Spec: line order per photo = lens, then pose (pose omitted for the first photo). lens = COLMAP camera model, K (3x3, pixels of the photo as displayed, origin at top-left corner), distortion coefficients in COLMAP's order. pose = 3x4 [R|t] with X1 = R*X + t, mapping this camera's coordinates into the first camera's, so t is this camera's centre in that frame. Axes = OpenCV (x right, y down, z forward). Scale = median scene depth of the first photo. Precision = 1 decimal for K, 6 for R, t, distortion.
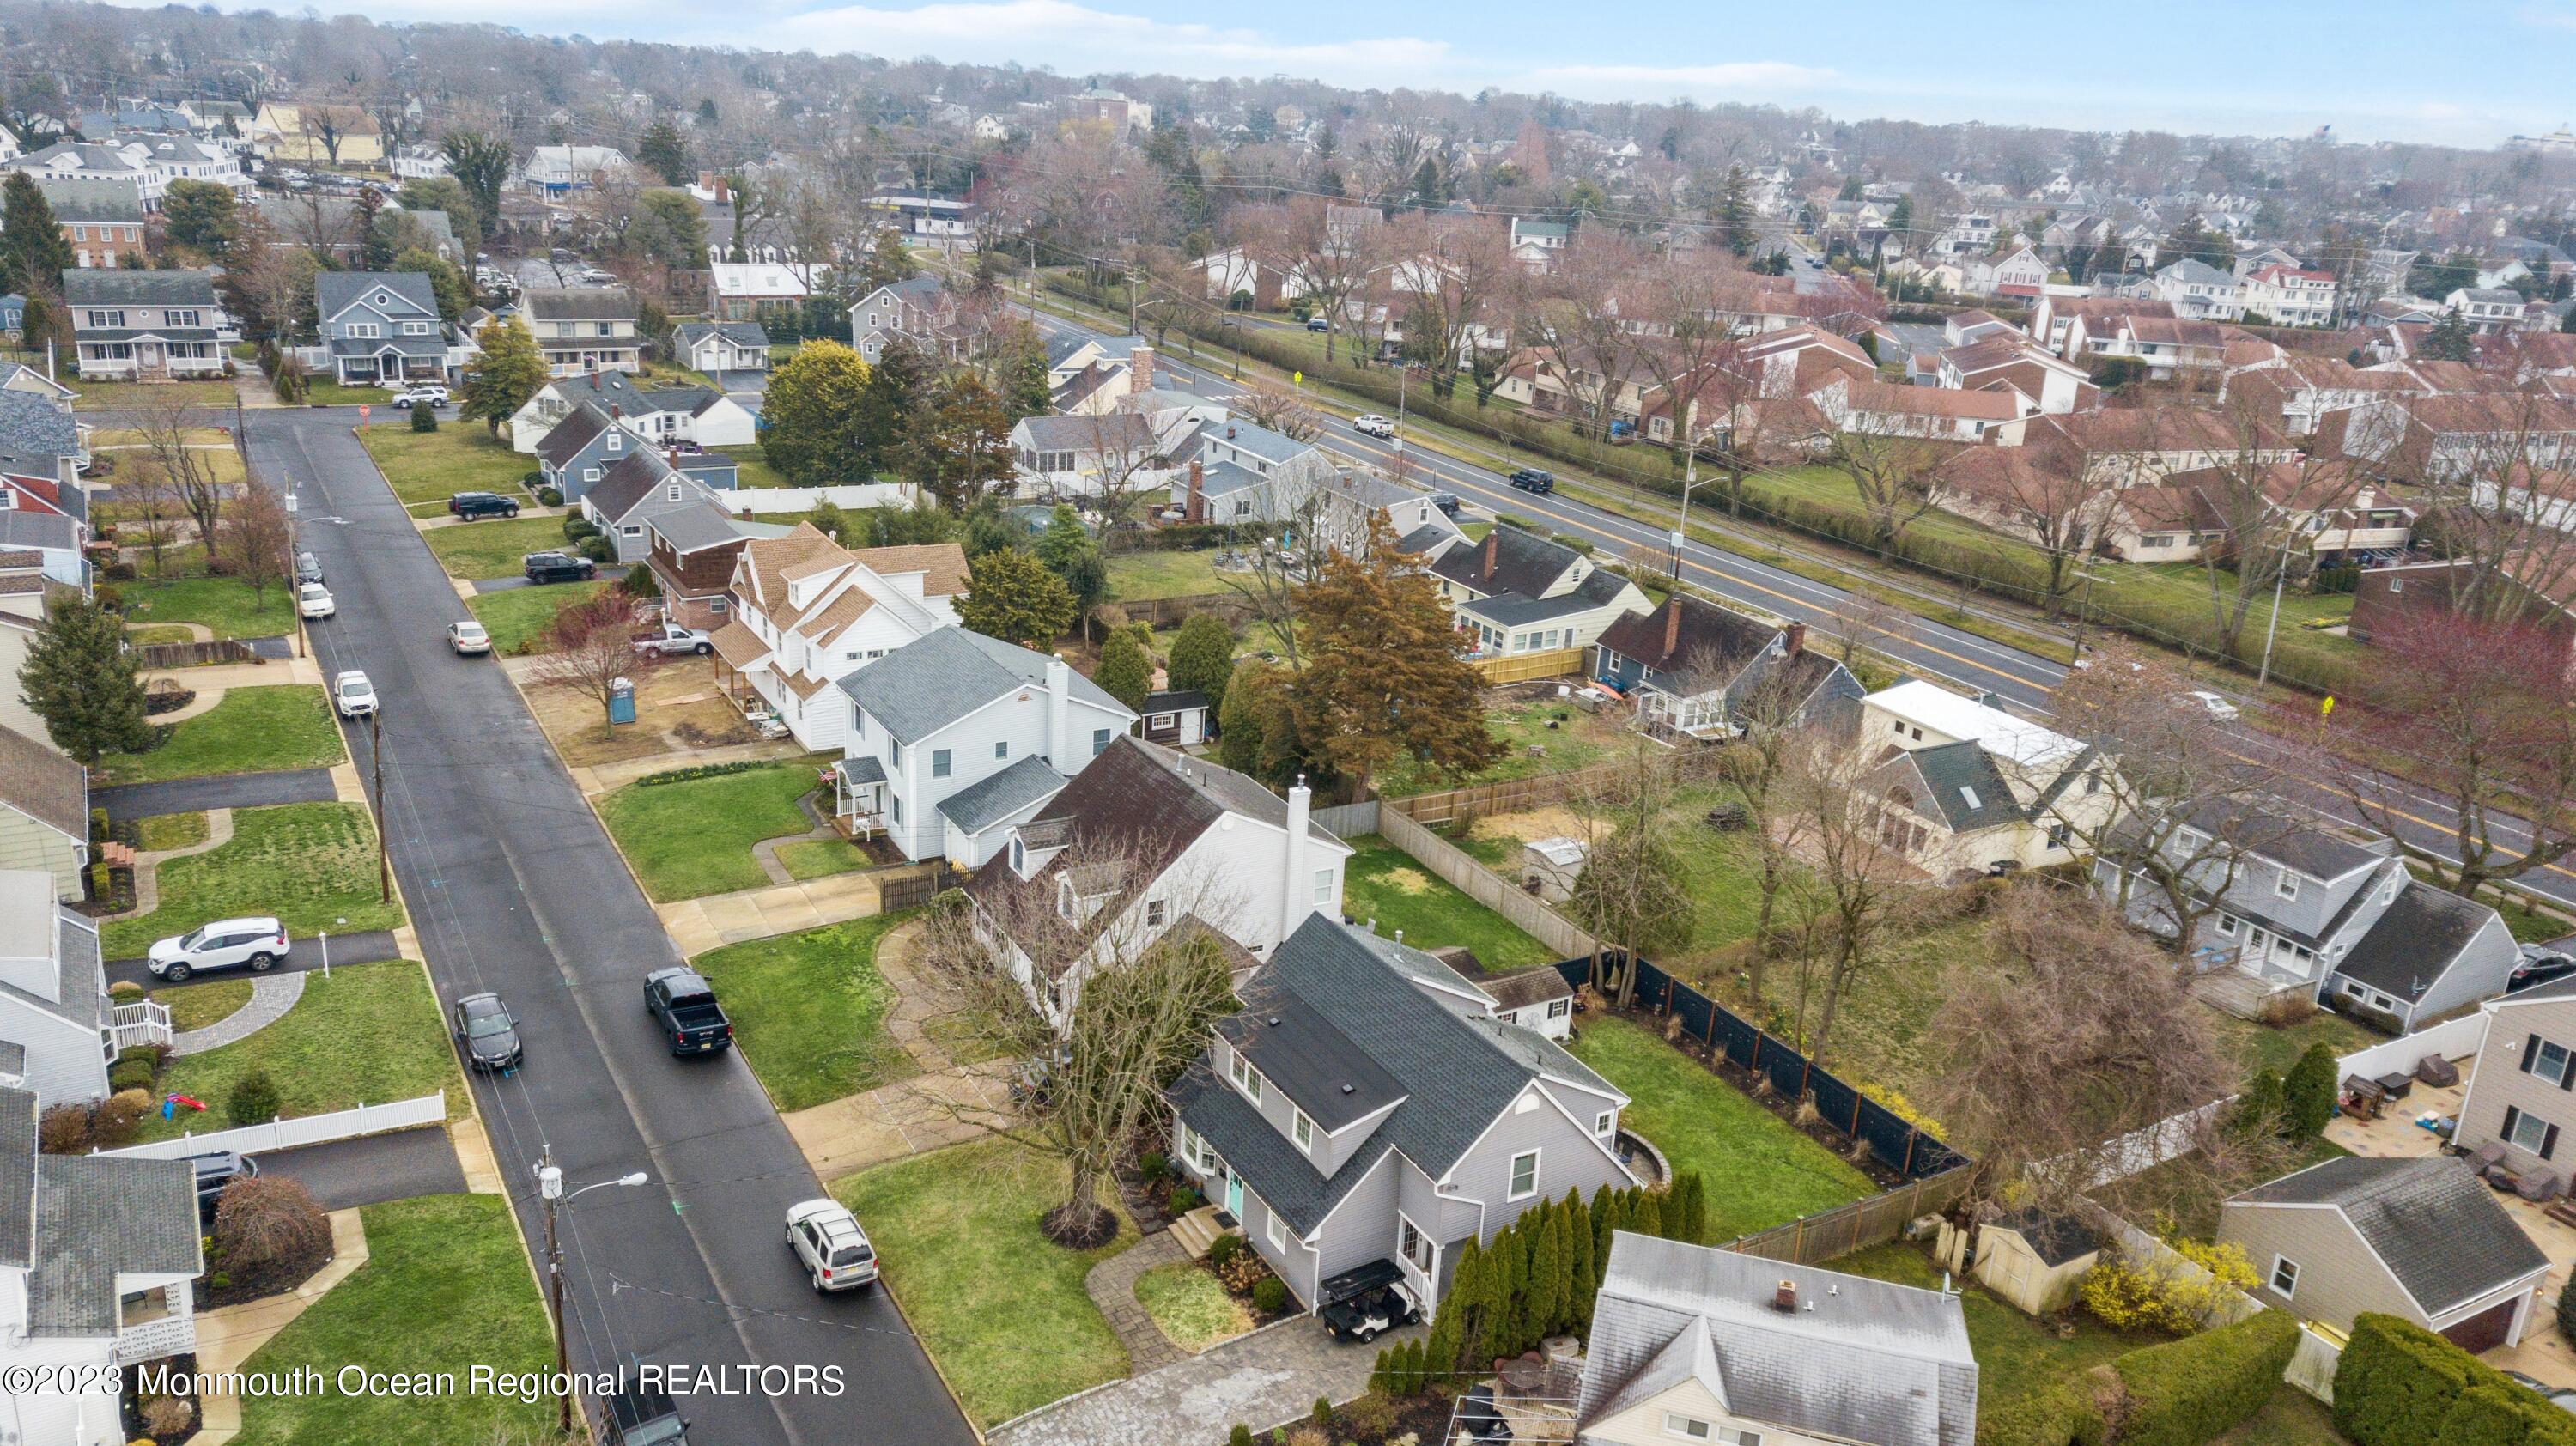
lens RADIAL K [[1970.4, 0, 1288.0], [0, 1970.4, 723.0], [0, 0, 1]] dist [0.025868, 0.000369]
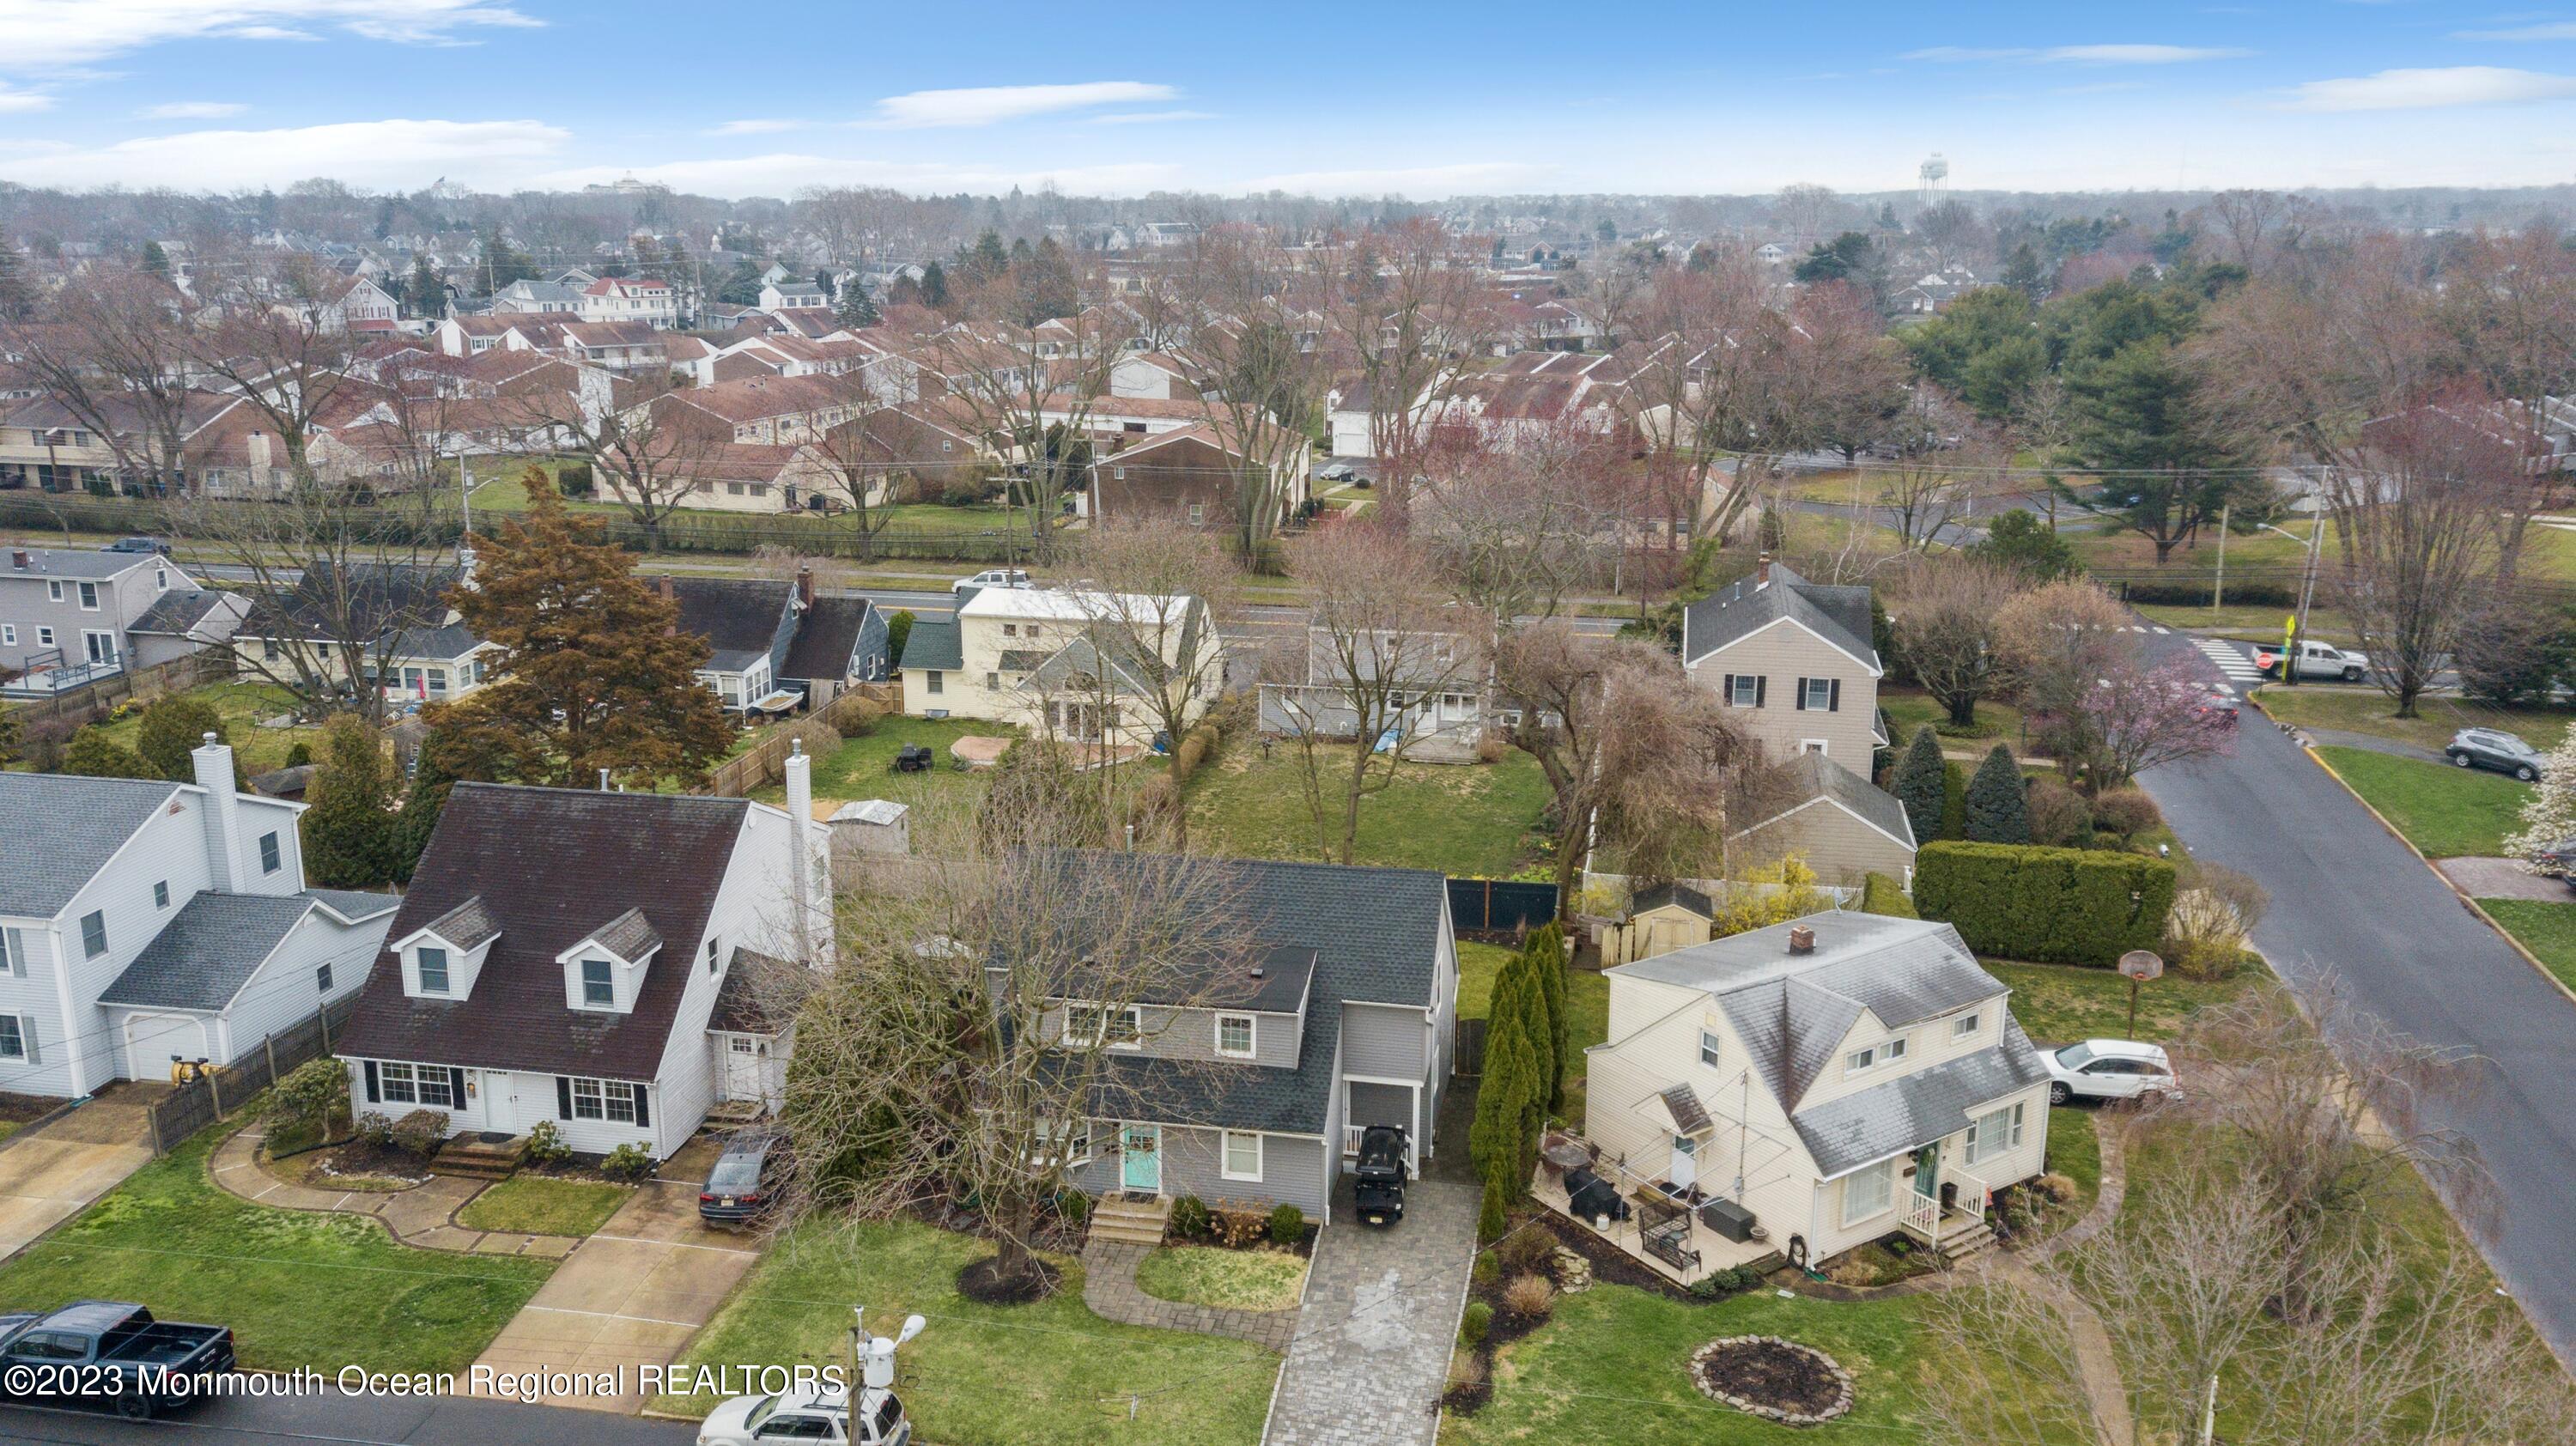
lens RADIAL K [[2106.5, 0, 1288.0], [0, 2106.5, 723.0], [0, 0, 1]] dist [0.039321, -0.002876]
pose [[0.645922, -0.239020, 0.725020, -0.561458], [0.275523, 0.958699, 0.070594, 0.016867], [-0.711950, 0.154162, 0.685100, 0.312086]]
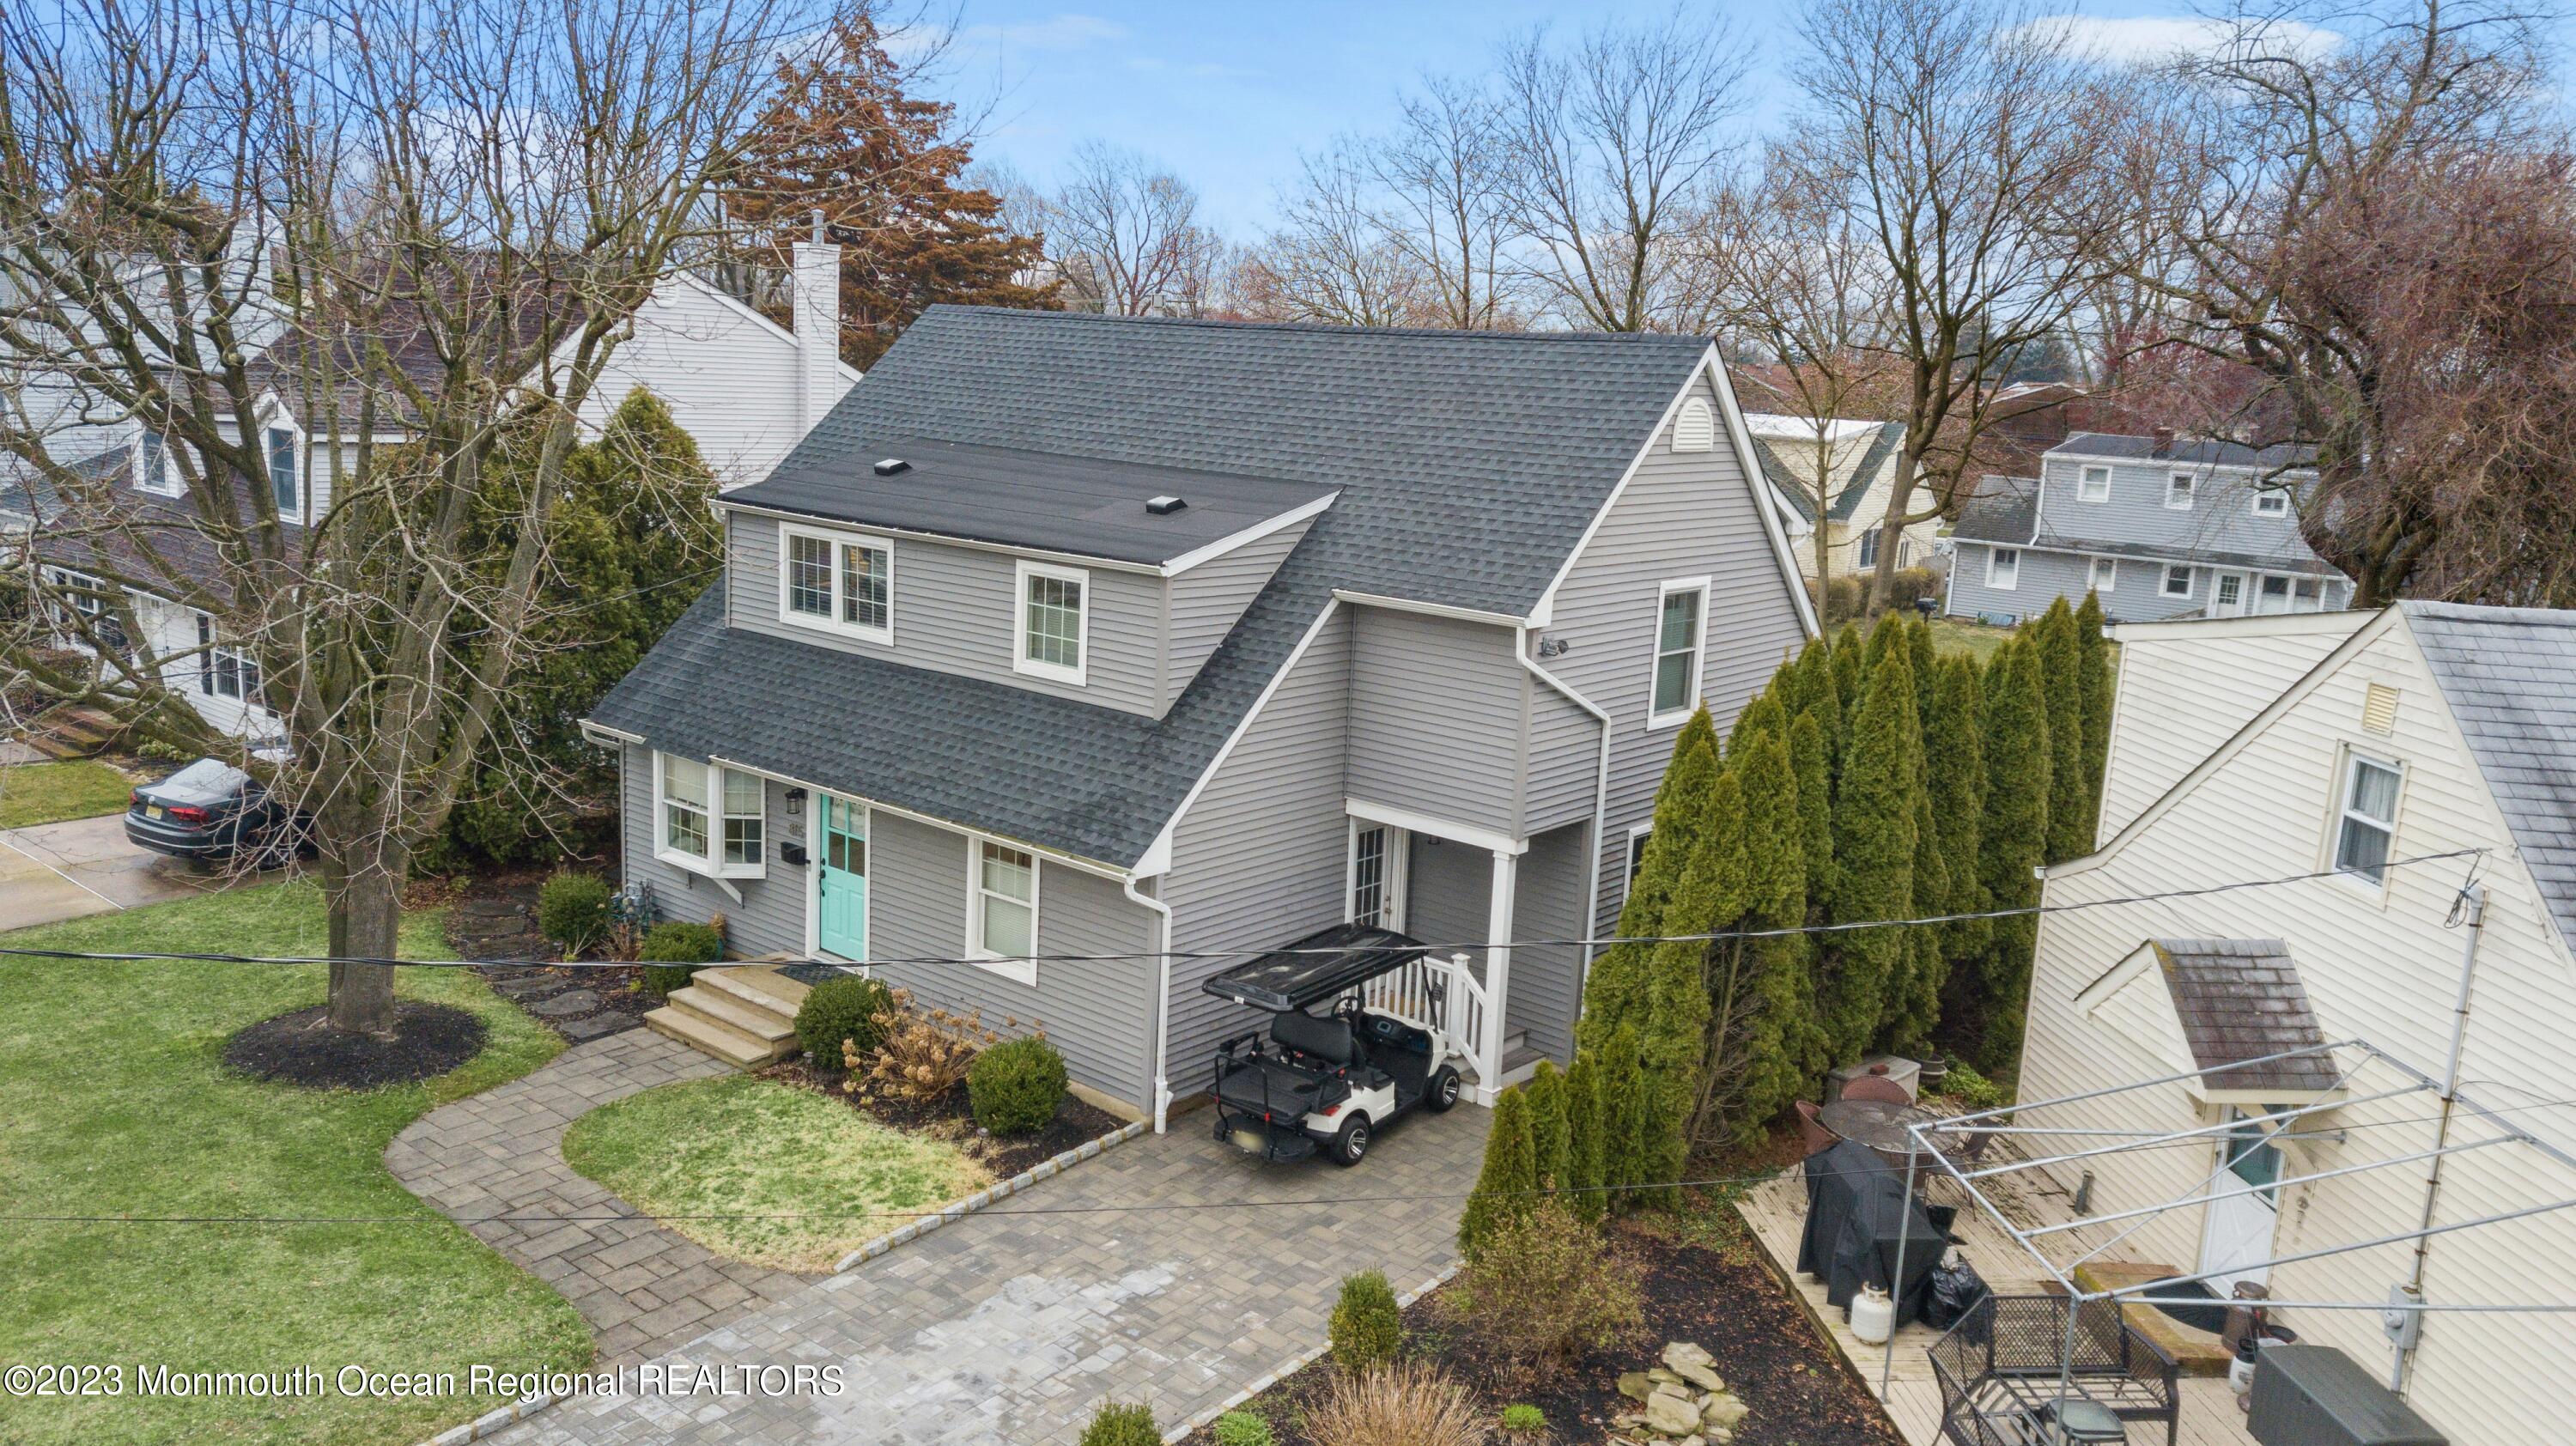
lens RADIAL K [[1969.5, 0, 1288.0], [0, 1969.5, 723.0], [0, 0, 1]] dist [0.031194, 0.002070]
pose [[0.938542, -0.071921, 0.337589, -0.065930], [0.112918, 0.988210, -0.103395, 0.244578], [-0.326173, 0.135160, 0.935598, 0.615315]]
